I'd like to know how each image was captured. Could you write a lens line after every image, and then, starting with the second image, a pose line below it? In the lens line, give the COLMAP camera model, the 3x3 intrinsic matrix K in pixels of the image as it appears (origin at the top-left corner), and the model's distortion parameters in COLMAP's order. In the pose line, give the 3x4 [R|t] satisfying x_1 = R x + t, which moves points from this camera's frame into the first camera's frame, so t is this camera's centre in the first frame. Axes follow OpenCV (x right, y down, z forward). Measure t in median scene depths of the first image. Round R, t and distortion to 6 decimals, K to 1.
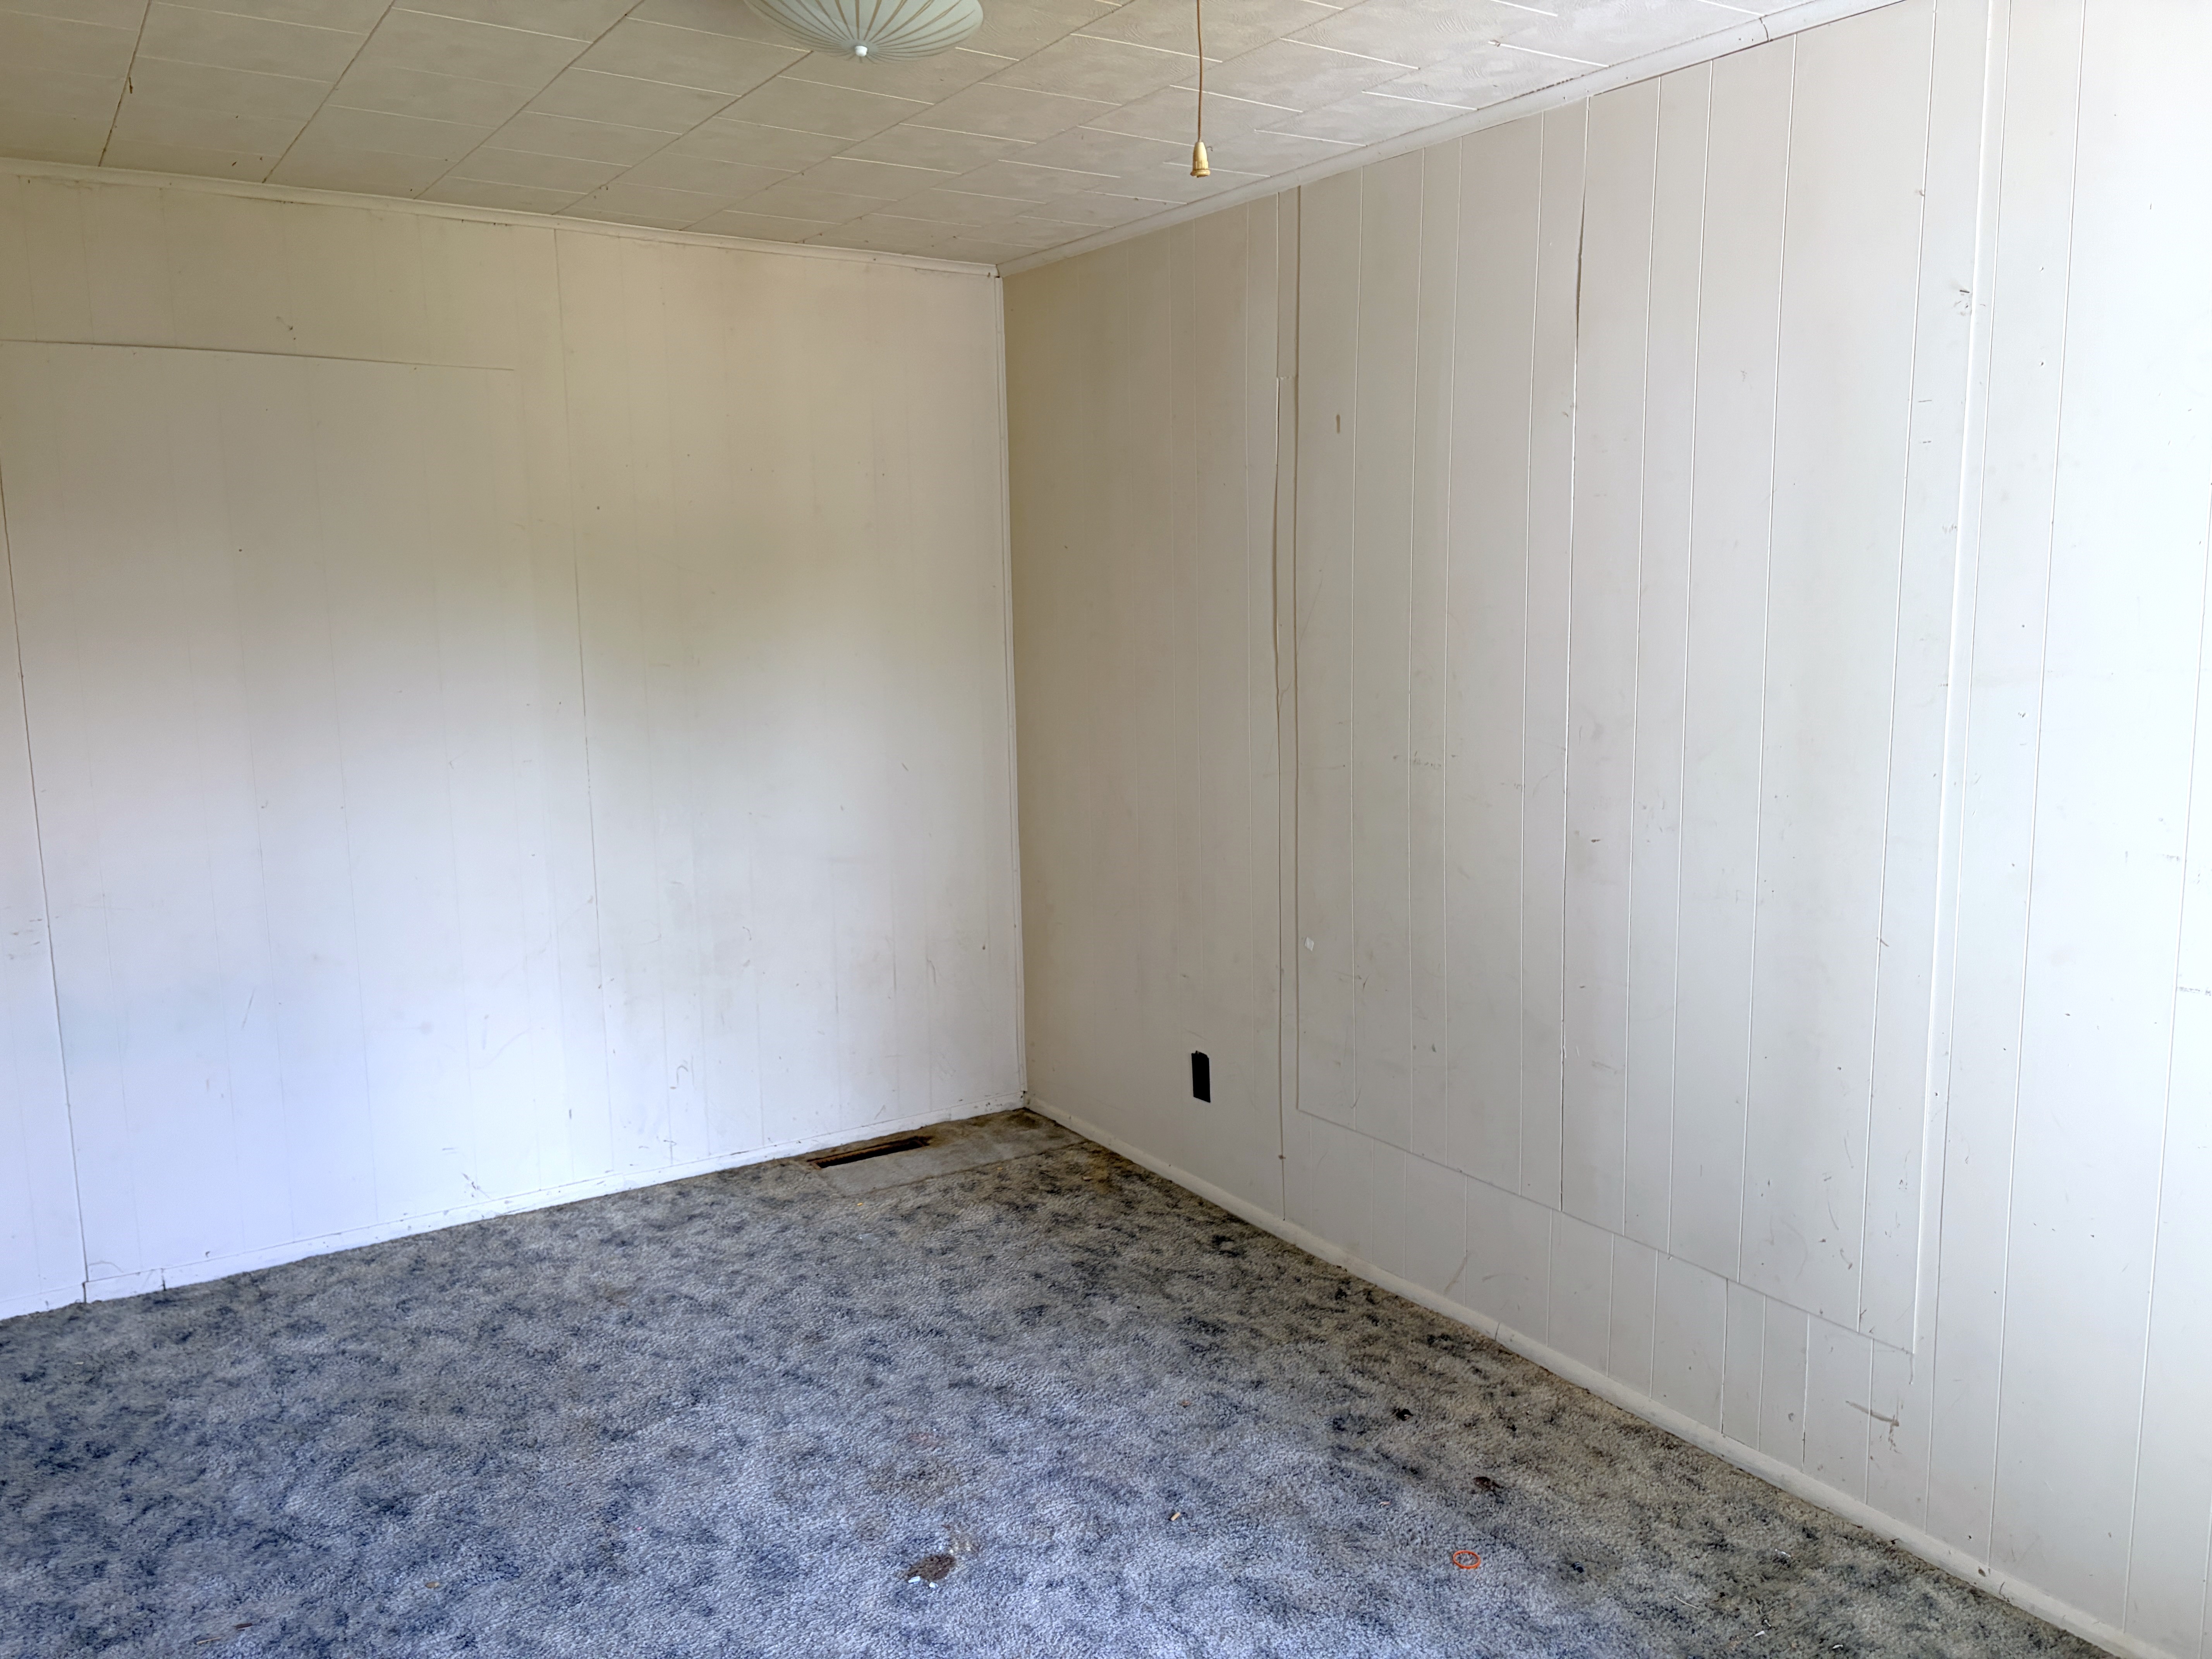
lens RADIAL K [[1694.6, 0, 1106.0], [0, 1694.6, 829.5], [0, 0, 1]] dist [0.100769, -0.003168]
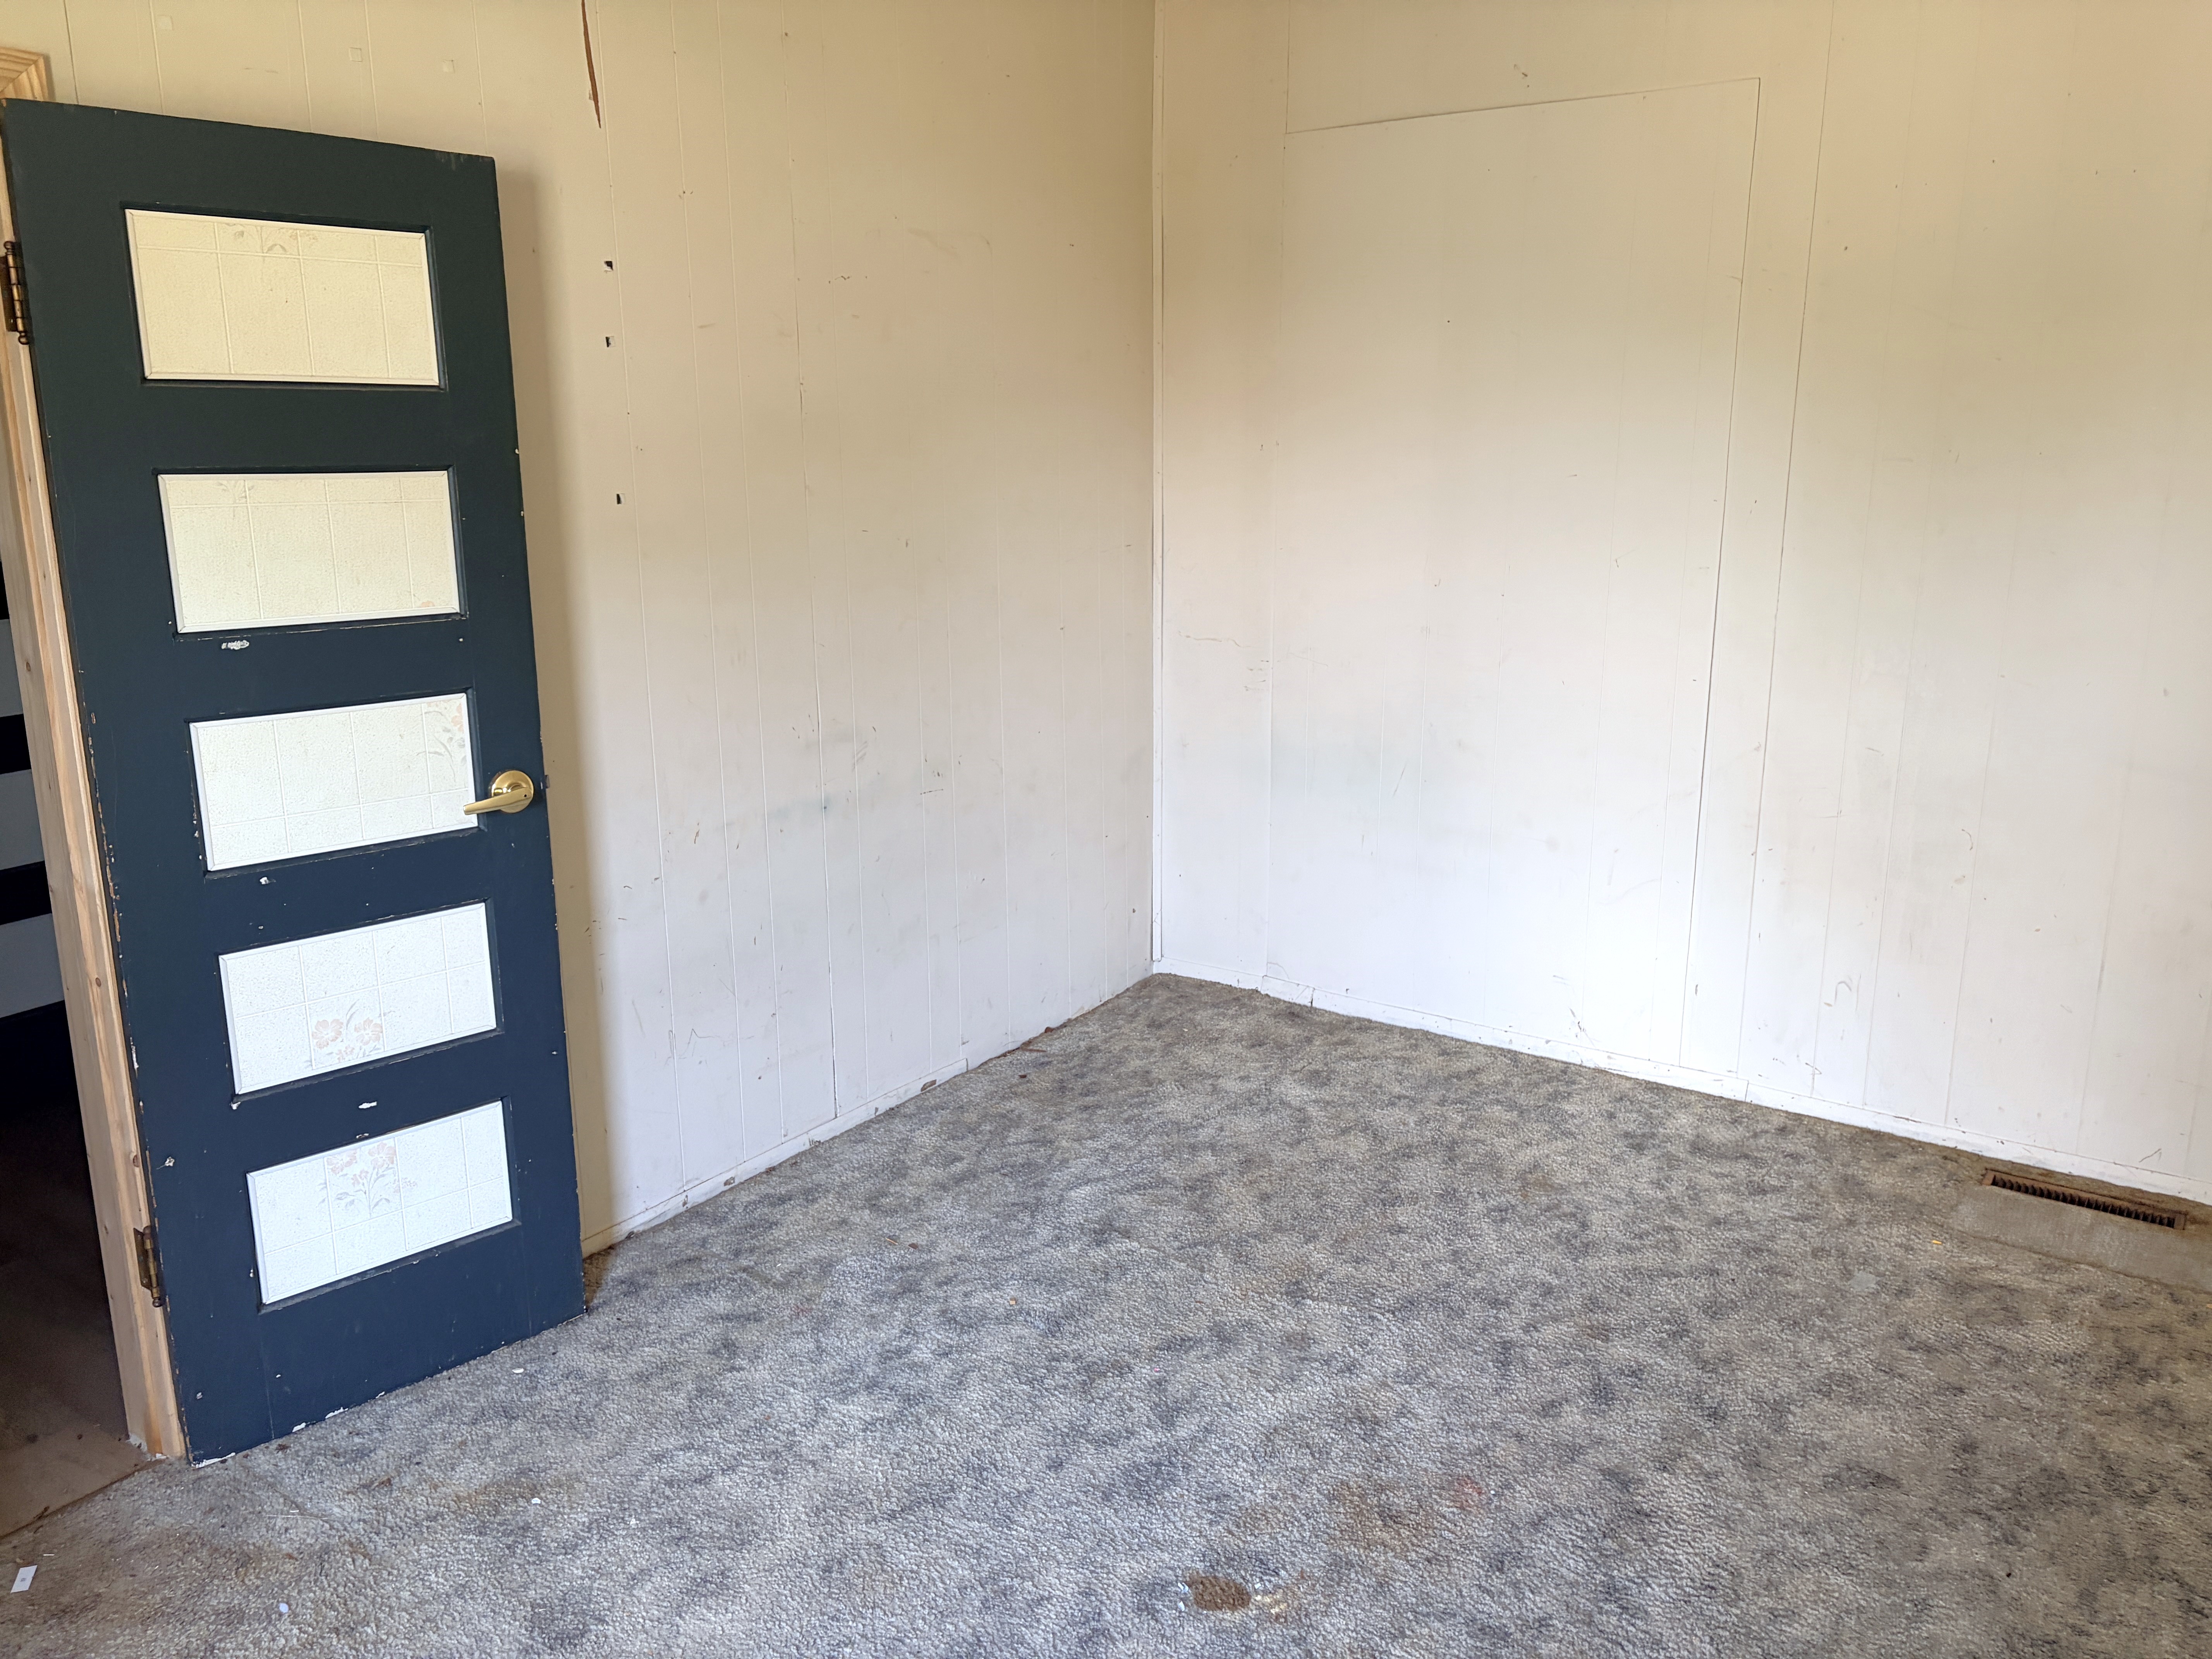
lens RADIAL K [[1702.6, 0, 1105.6], [0, 1702.6, 803.0], [0, 0, 1]] dist [0.049826, -0.000146]
pose [[0.391153, 0.224048, -0.892638, 0.357075], [-0.137438, 0.973259, 0.184058, -0.046659], [0.910006, 0.050688, 0.411486, 0.429829]]
